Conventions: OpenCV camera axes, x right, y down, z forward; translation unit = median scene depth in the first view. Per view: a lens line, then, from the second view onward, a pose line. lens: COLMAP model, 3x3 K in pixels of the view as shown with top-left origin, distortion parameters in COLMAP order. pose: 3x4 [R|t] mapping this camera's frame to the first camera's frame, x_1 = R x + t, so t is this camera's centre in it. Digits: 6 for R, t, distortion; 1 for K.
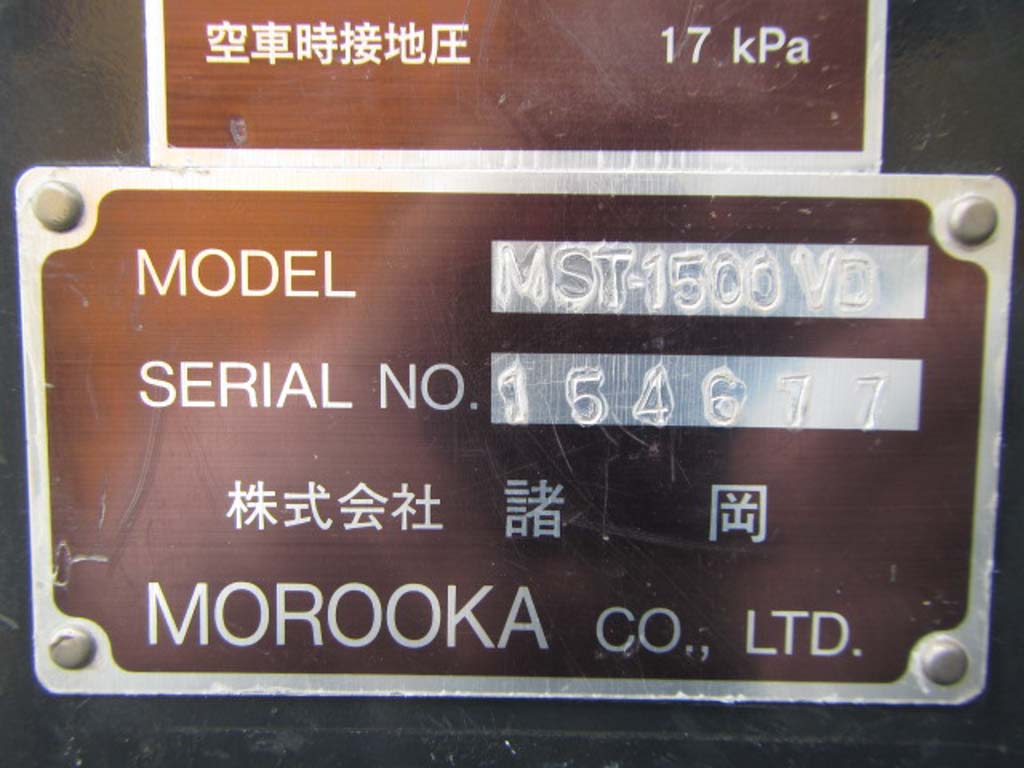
lens RADIAL K [[849.0, 0, 512.0], [0, 849.0, 384.0], [0, 0, 1]] dist [-0.007080, -0.070400]
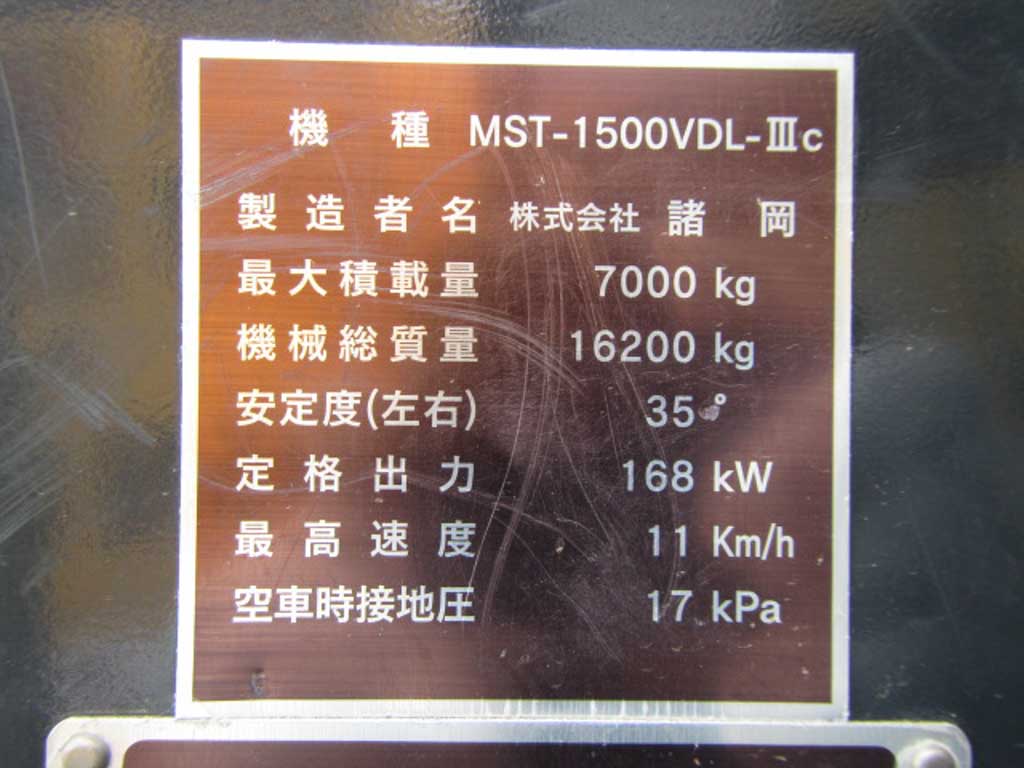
lens RADIAL K [[849.0, 0, 512.0], [0, 849.0, 384.0], [0, 0, 1]] dist [-0.007080, -0.070400]
pose [[0.999557, 0.014724, 0.025867, -0.034013], [-0.010060, 0.985055, -0.171946, -0.495502], [-0.028012, 0.171610, 0.984767, -0.138228]]
